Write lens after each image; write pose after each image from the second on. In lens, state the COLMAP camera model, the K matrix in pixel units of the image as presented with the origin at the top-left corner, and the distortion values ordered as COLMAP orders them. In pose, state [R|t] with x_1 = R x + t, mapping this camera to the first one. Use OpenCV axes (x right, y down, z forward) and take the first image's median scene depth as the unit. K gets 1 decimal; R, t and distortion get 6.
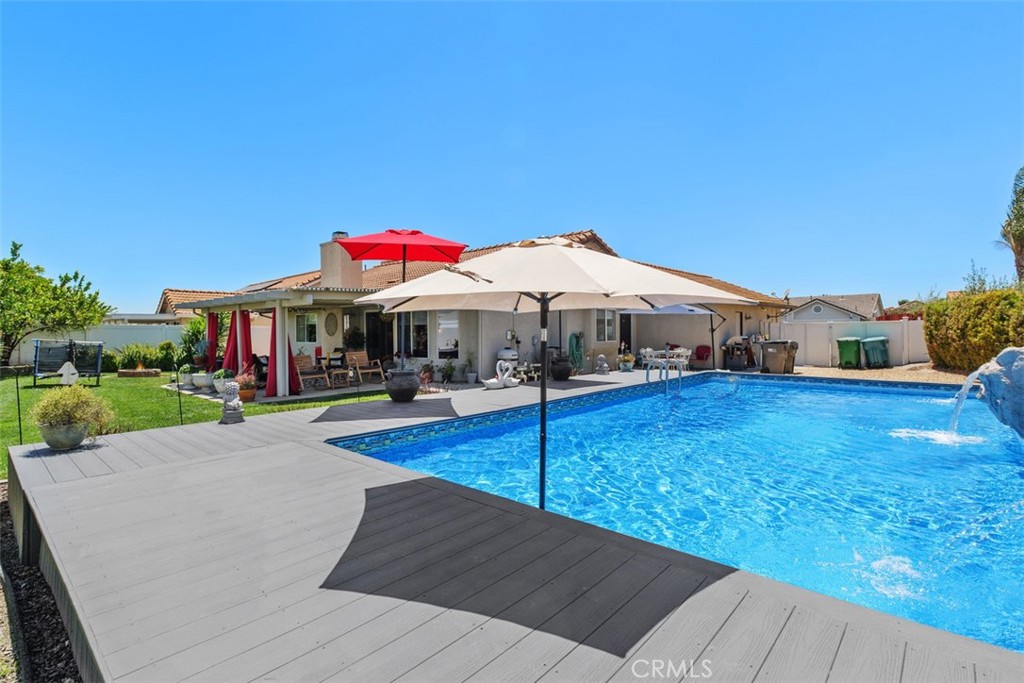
lens RADIAL K [[472.6, 0, 509.4], [0, 472.6, 332.6], [0, 0, 1]] dist [0.013861, 0.000913]
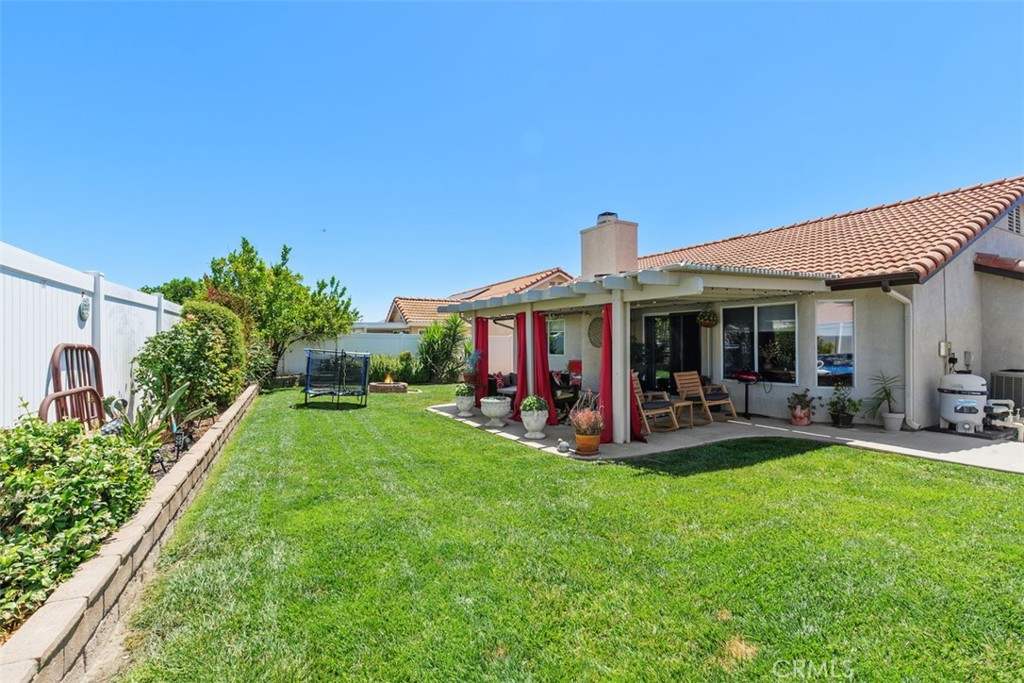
lens RADIAL K [[472.6, 0, 509.4], [0, 472.6, 332.6], [0, 0, 1]] dist [0.013861, 0.000913]
pose [[0.947615, -0.001879, -0.319410, -0.281253], [-0.005469, 0.999741, -0.022105, 0.001132], [0.319369, 0.022694, 0.947359, 0.233499]]
